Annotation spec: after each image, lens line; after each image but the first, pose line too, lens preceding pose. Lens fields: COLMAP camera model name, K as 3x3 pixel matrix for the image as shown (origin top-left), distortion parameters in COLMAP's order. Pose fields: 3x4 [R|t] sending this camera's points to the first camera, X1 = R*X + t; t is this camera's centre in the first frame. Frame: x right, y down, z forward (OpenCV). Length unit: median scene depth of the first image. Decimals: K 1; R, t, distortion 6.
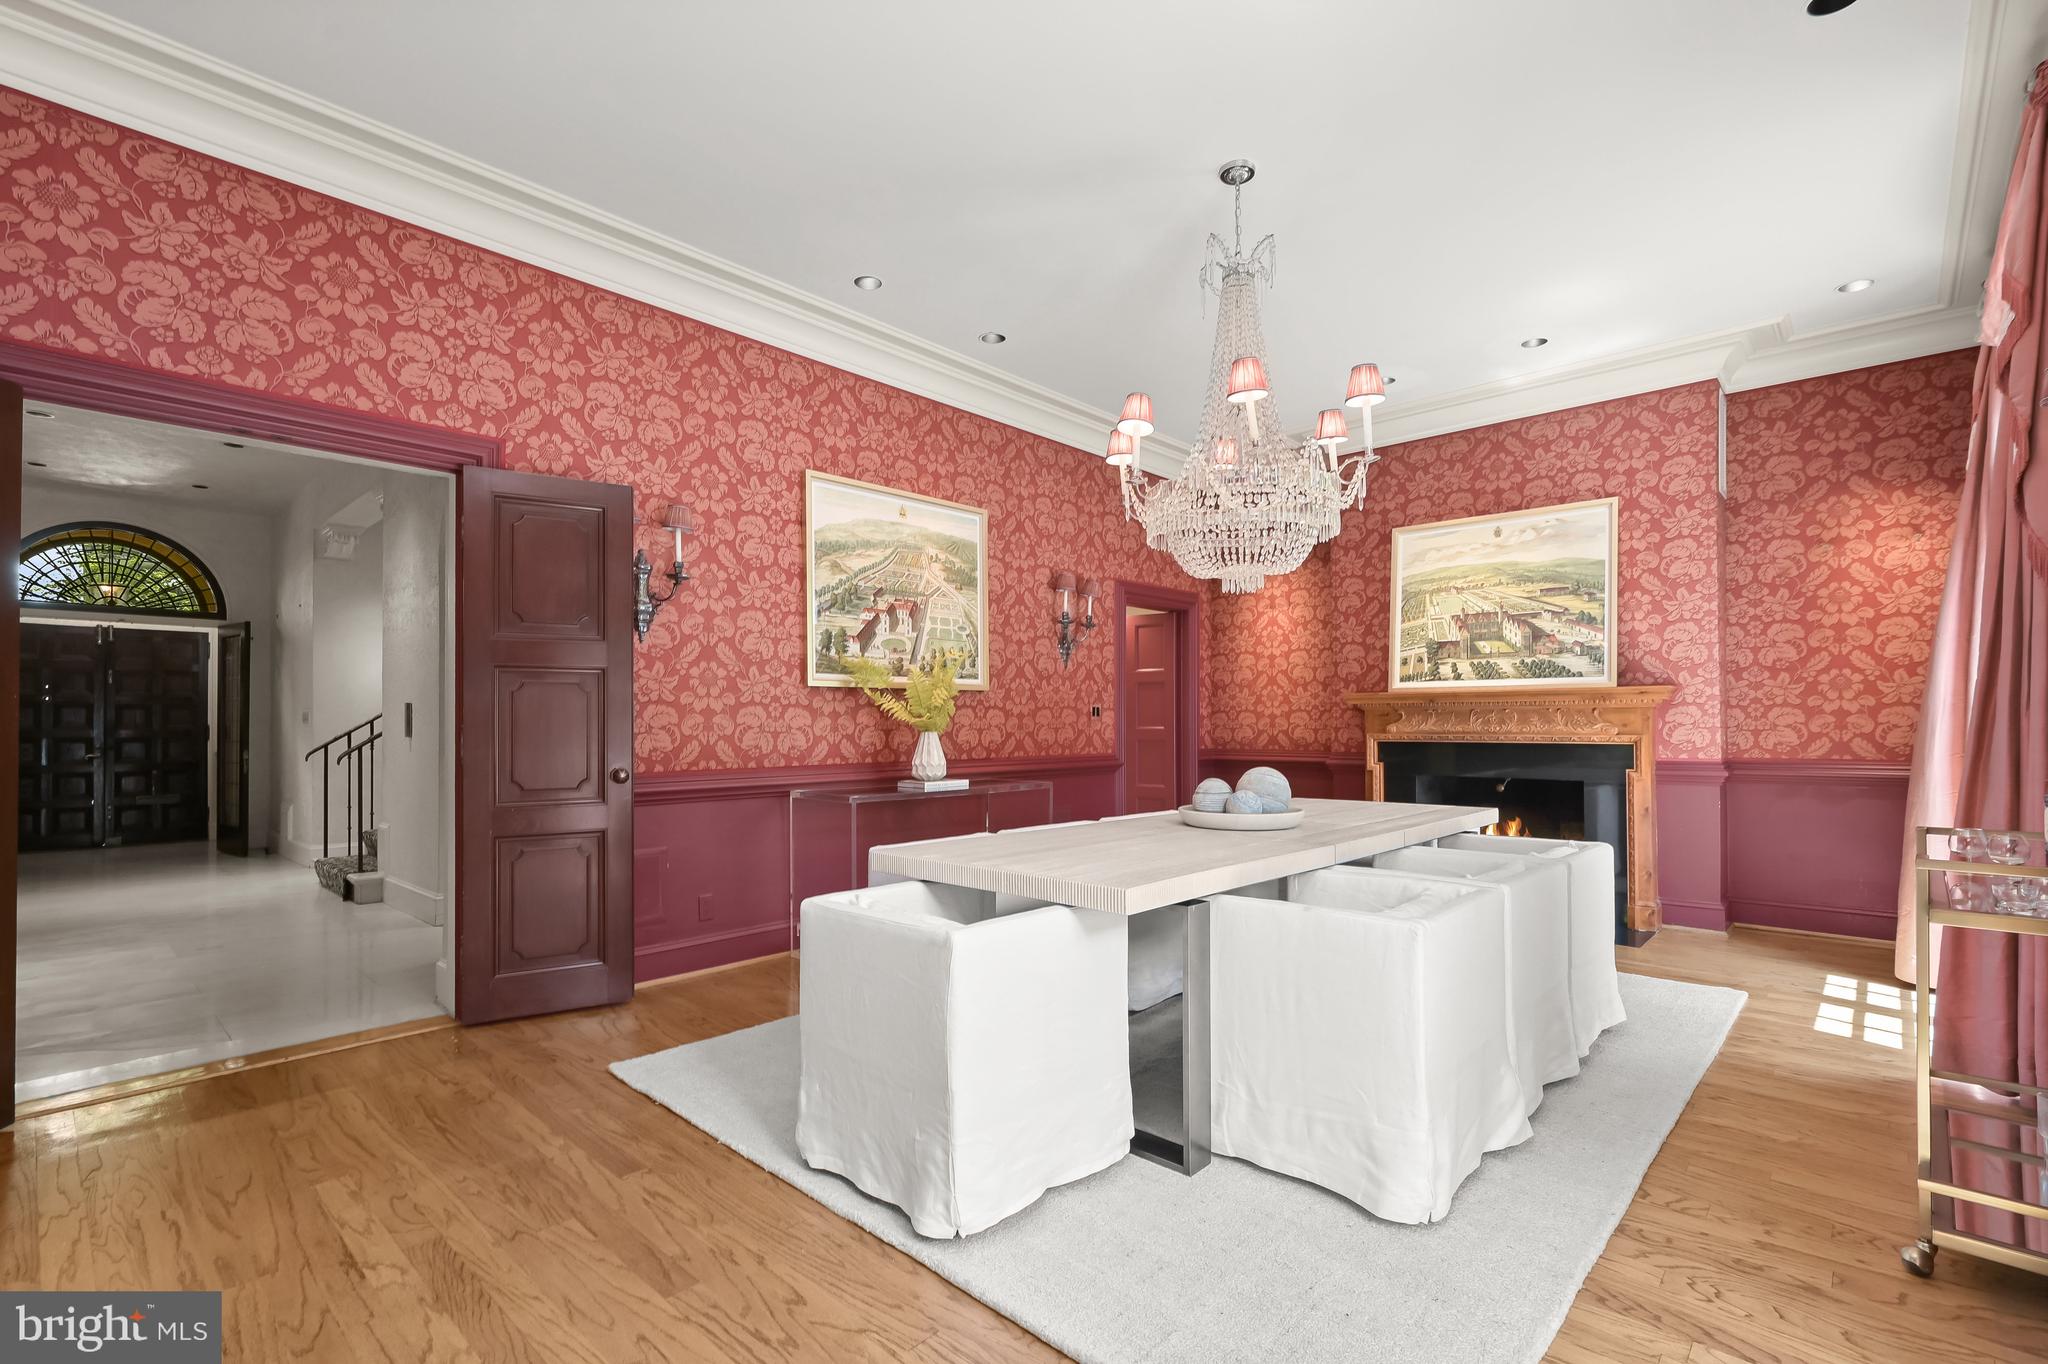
lens RADIAL K [[942.5, 0, 1129.1], [0, 942.5, 715.0], [0, 0, 1]] dist [0.006942, -0.001278]
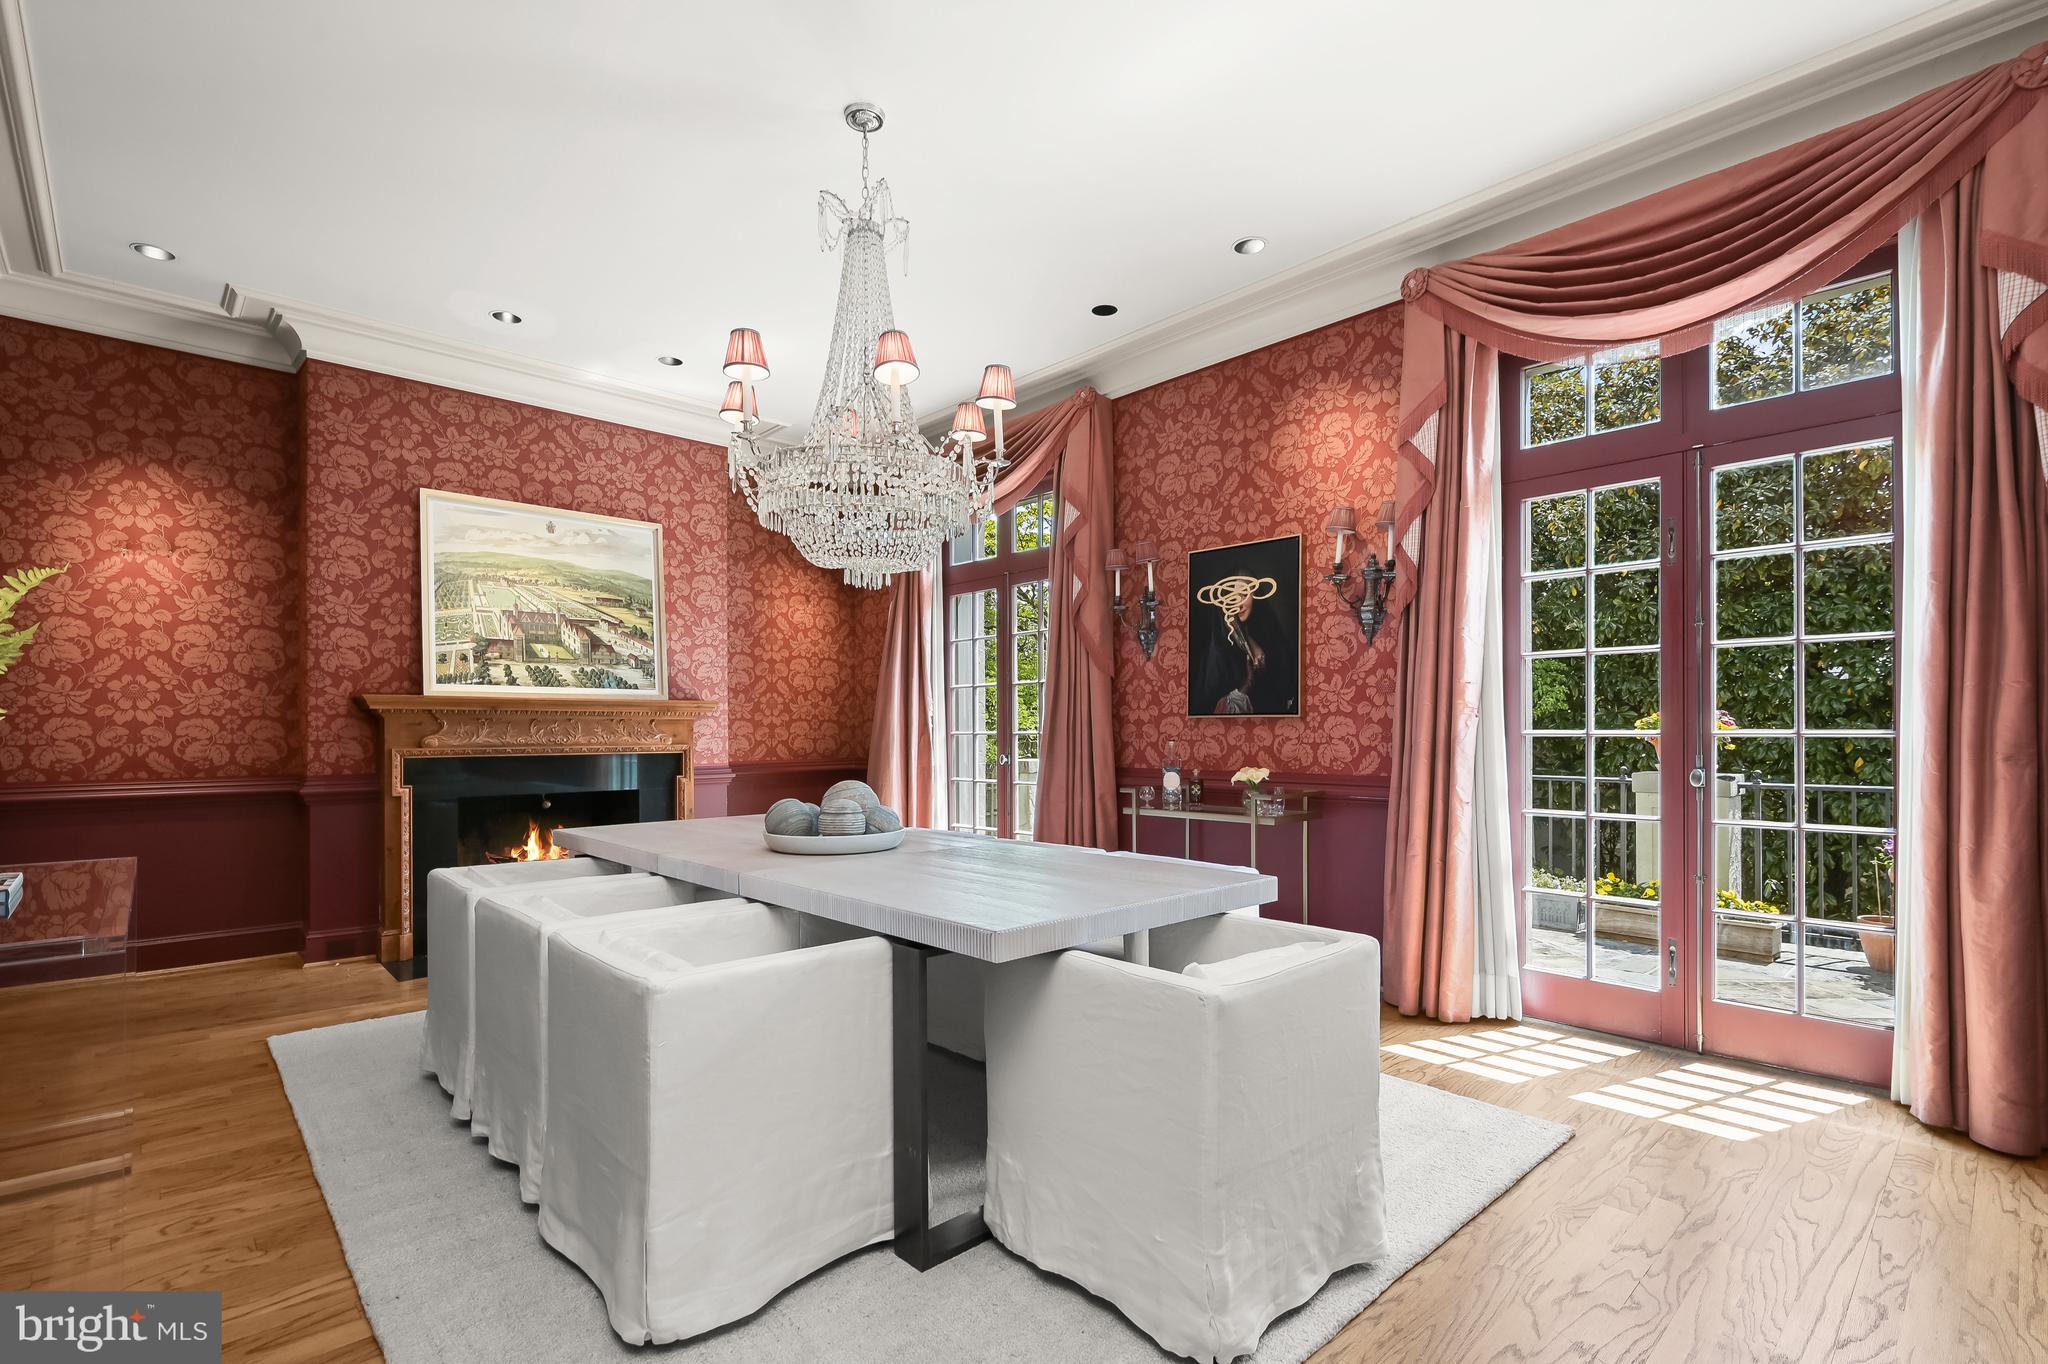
lens RADIAL K [[942.5, 0, 1057.6], [0, 942.5, 724.7], [0, 0, 1]] dist [0.006942, -0.001278]
pose [[0.096764, 0.007408, 0.995280, -0.474650], [-0.004429, 0.999966, -0.007013, 0.003481], [-0.995298, -0.003730, 0.096793, 0.412577]]
